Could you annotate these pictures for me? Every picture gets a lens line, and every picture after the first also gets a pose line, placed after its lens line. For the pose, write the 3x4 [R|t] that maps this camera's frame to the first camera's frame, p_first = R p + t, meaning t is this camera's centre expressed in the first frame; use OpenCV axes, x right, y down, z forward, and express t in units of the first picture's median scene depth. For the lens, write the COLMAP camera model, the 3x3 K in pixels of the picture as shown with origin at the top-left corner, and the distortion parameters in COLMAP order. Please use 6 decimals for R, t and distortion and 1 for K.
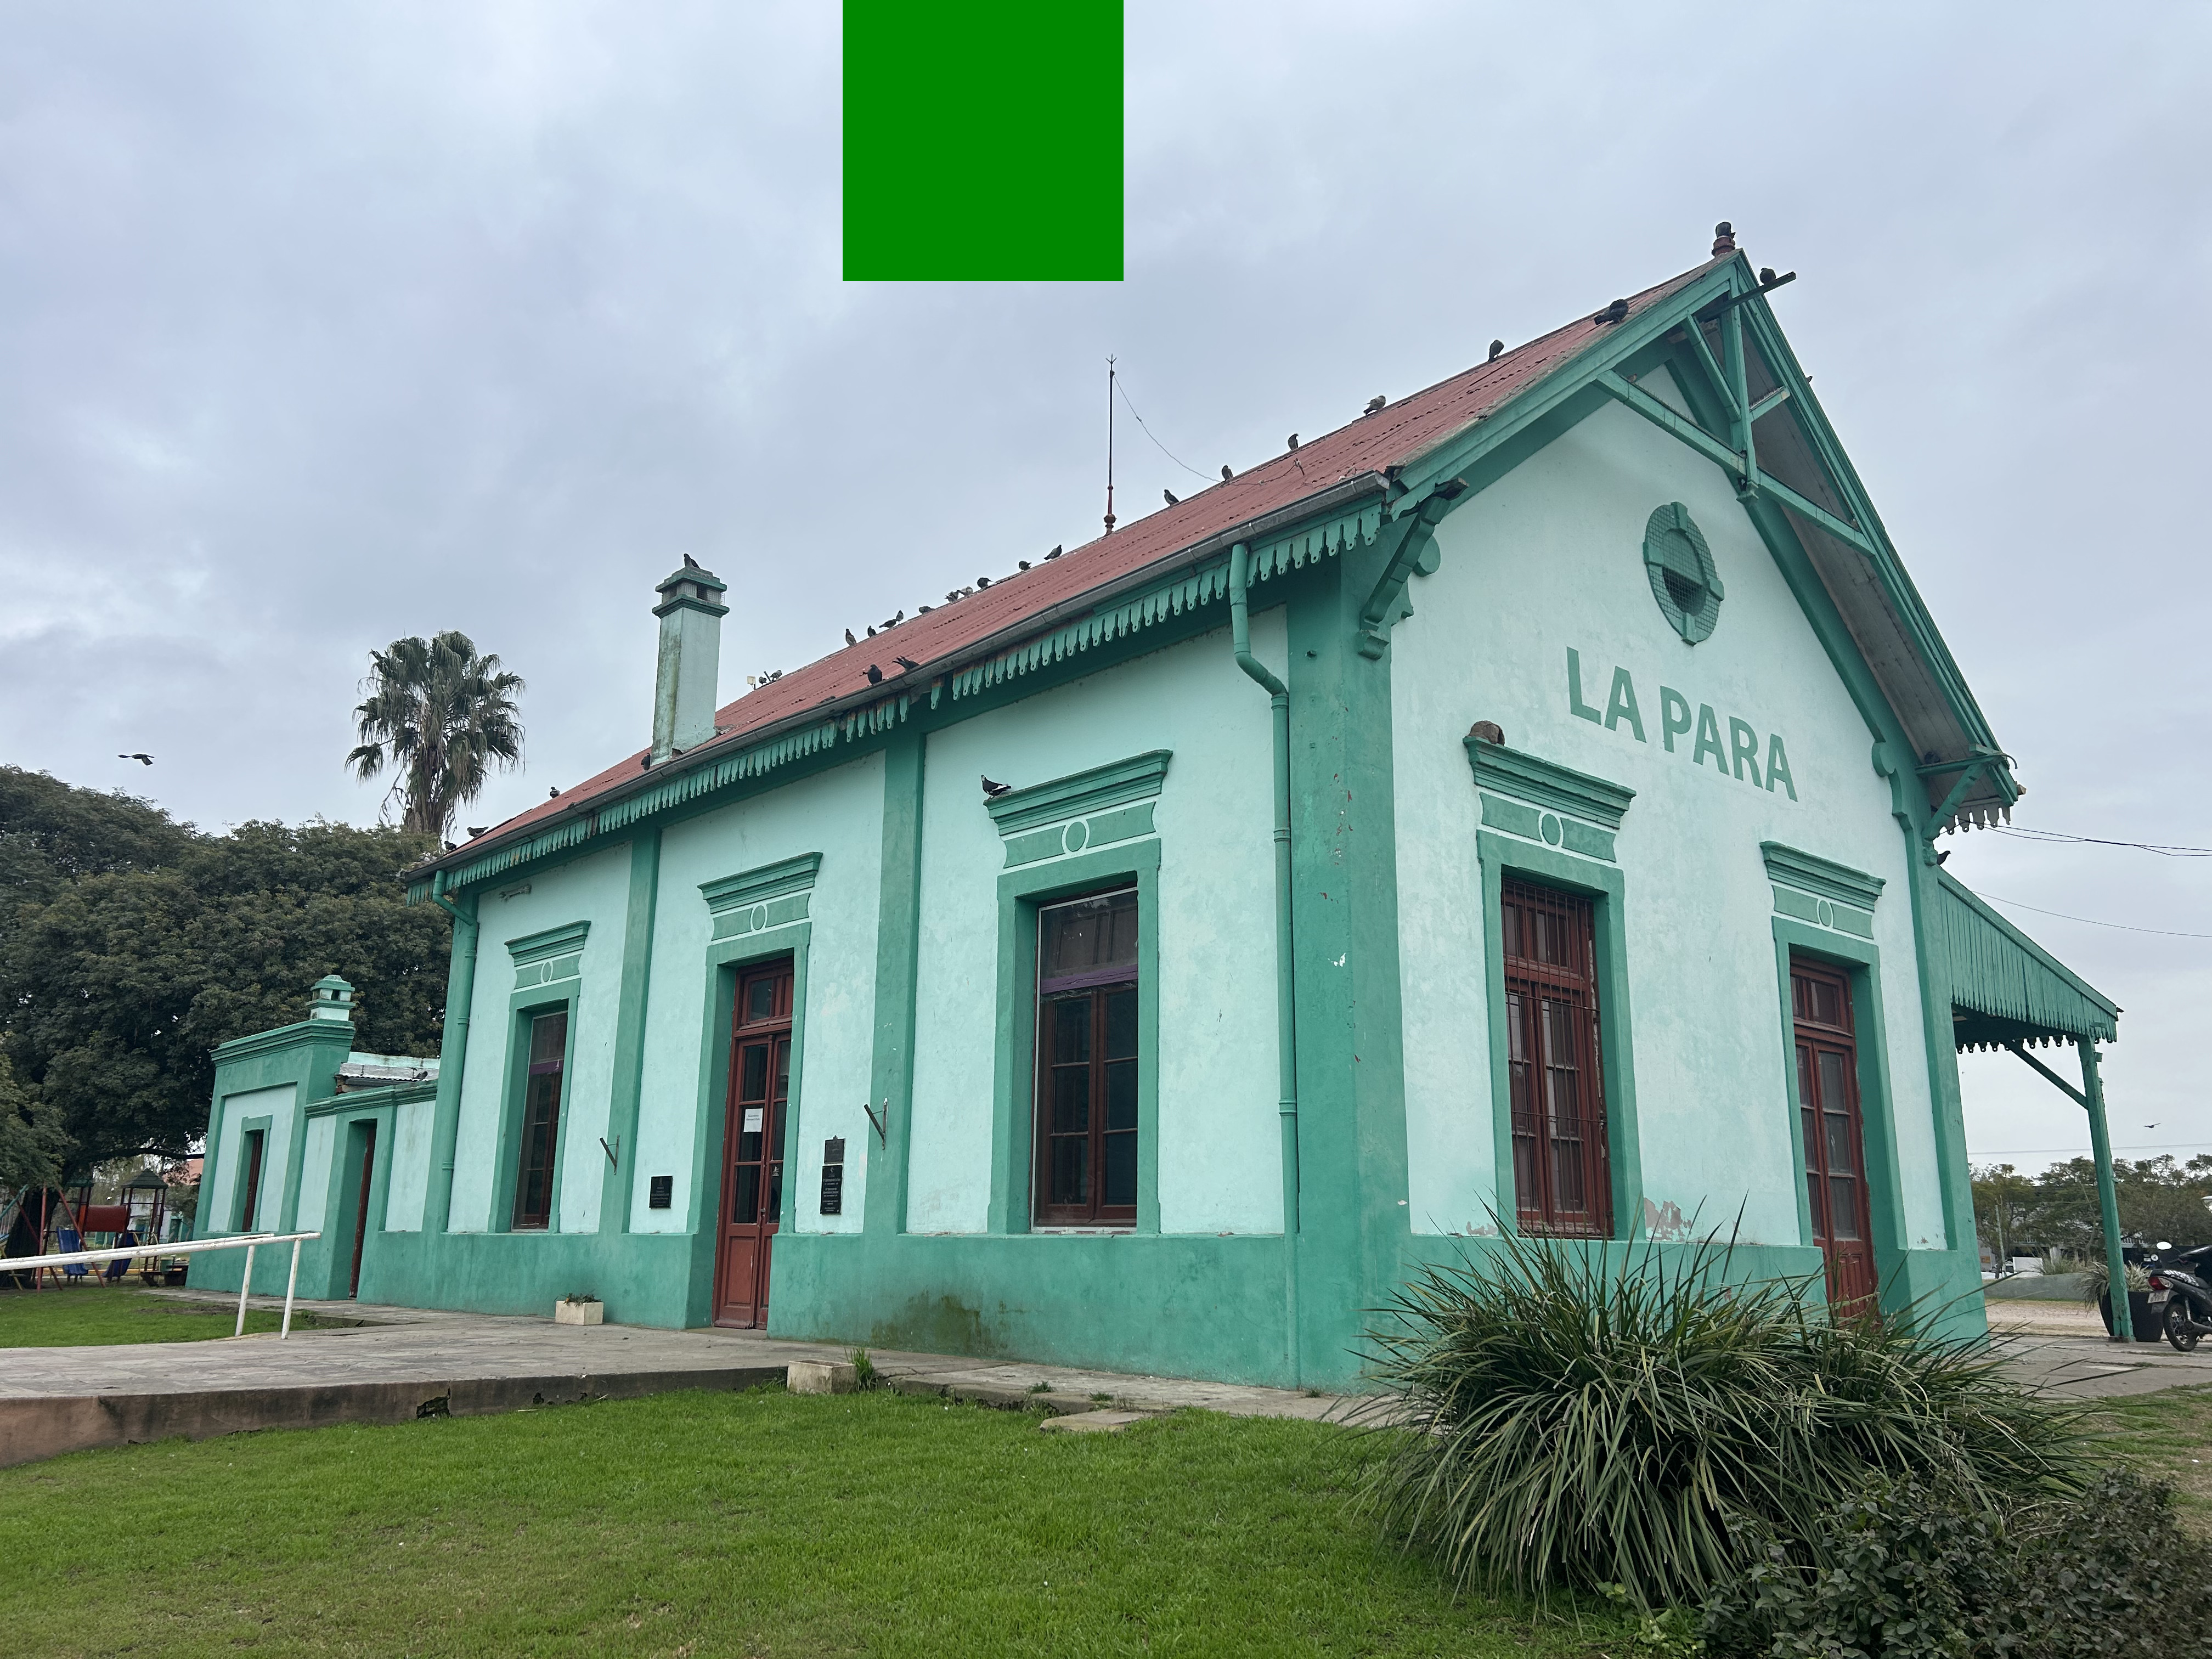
lens RADIAL K [[1653.0, 0, 1097.0], [0, 1653.0, 824.2], [0, 0, 1]] dist [0.065451, -0.071666]
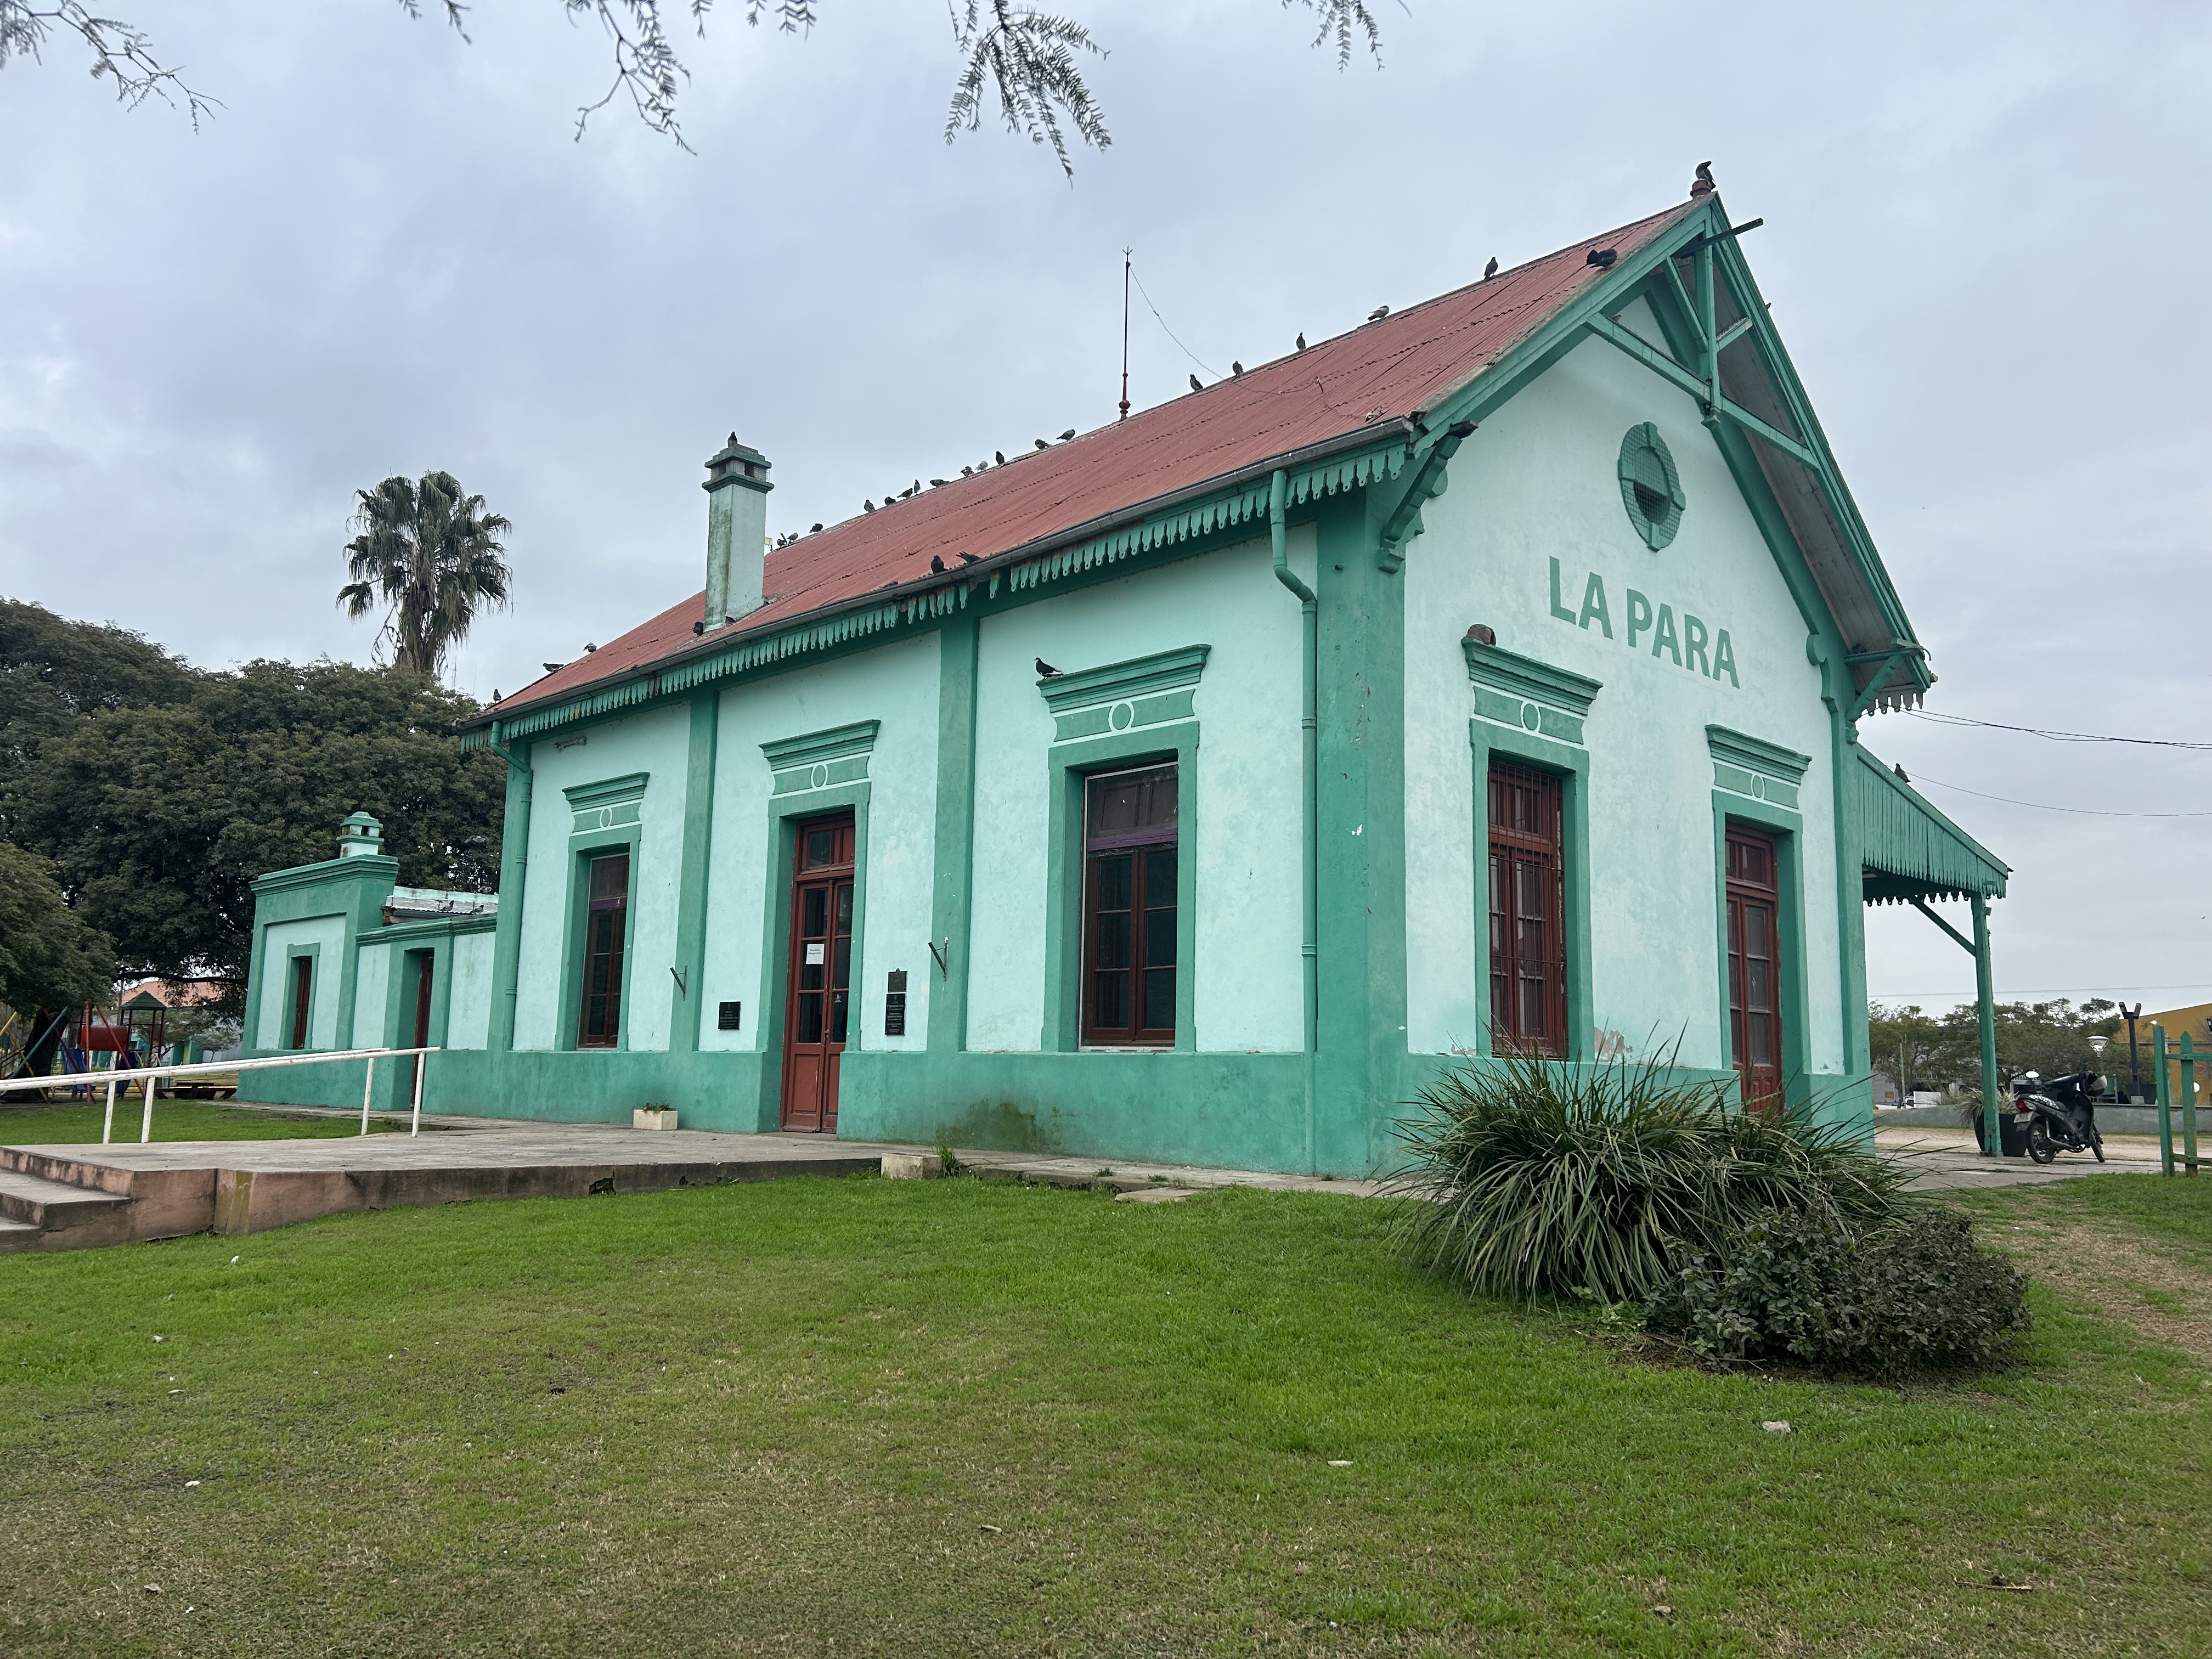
lens RADIAL K [[1653.0, 0, 1104.0], [0, 1653.0, 818.5], [0, 0, 1]] dist [0.065451, -0.071666]
pose [[0.999186, 0.014454, 0.037665, -0.058845], [-0.017915, 0.995483, 0.093235, -0.024793], [-0.036147, -0.093834, 0.994931, -0.133654]]
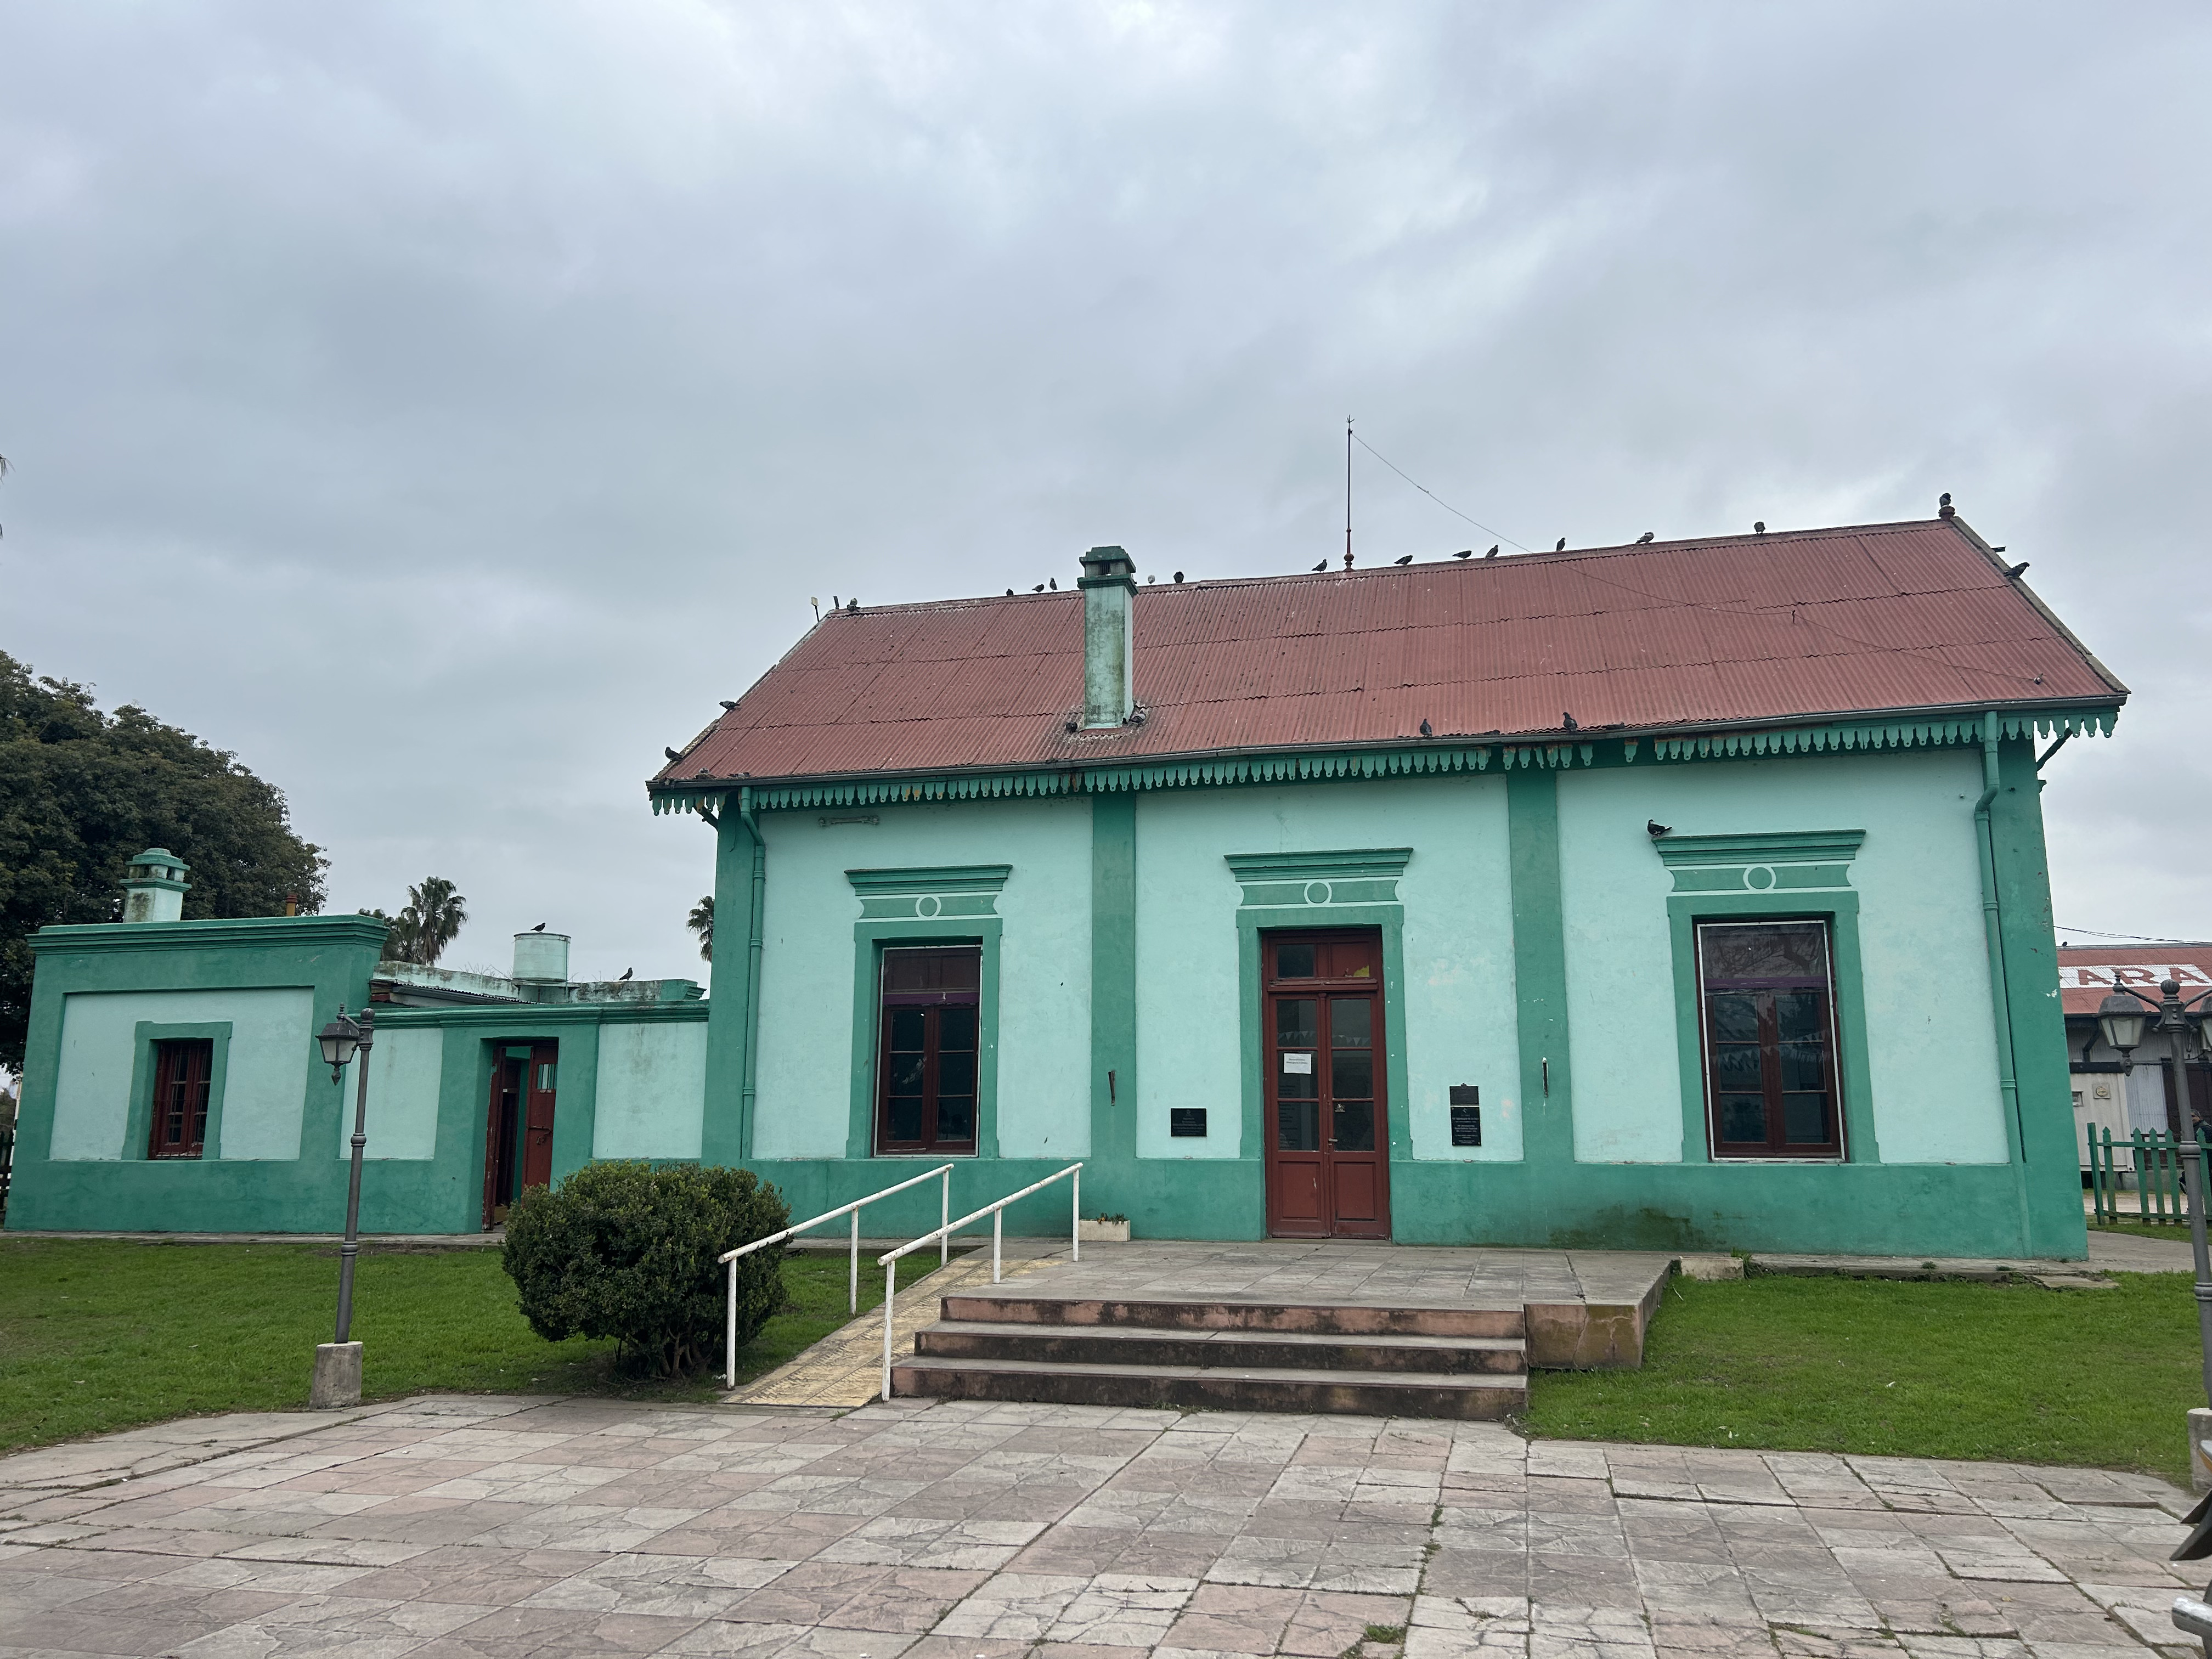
lens RADIAL K [[1653.0, 0, 1112.7], [0, 1653.0, 828.9], [0, 0, 1]] dist [0.065451, -0.071666]
pose [[0.828950, 0.095611, 0.551091, -1.069491], [-0.128760, 0.991439, 0.021673, 0.005400], [-0.544300, -0.088924, 0.834164, 0.120099]]
